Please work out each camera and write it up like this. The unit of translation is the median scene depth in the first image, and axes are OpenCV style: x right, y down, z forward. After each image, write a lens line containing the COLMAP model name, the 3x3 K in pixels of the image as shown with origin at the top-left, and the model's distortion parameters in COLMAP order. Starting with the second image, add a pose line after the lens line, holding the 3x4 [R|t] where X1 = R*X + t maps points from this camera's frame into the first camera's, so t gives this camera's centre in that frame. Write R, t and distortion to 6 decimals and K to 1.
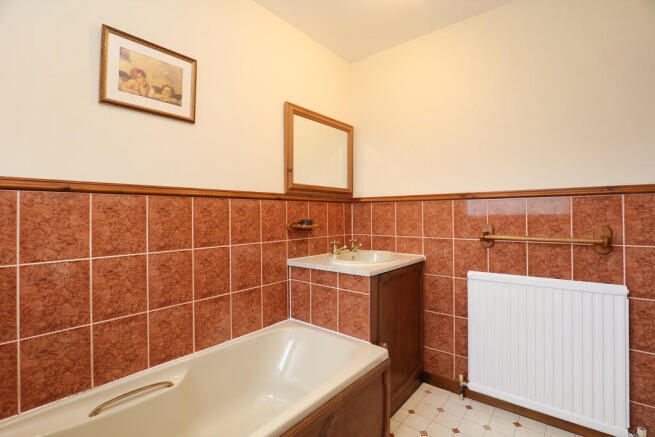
lens RADIAL K [[299.8, 0, 328.9], [0, 299.8, 212.5], [0, 0, 1]] dist [-0.001752, -0.000344]
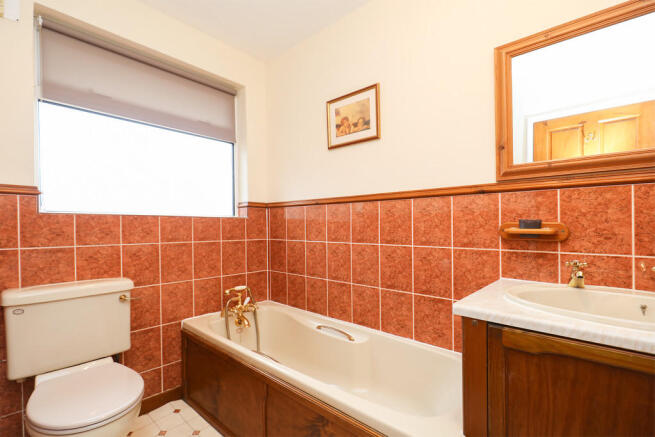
lens RADIAL K [[299.0, 0, 337.8], [0, 299.0, 218.4], [0, 0, 1]] dist [-0.000788, -0.000541]
pose [[-0.005318, 0.010420, -0.999932, 0.627546], [0.033916, 0.999372, 0.010234, 0.000250], [0.999411, -0.033860, -0.005668, 0.719486]]
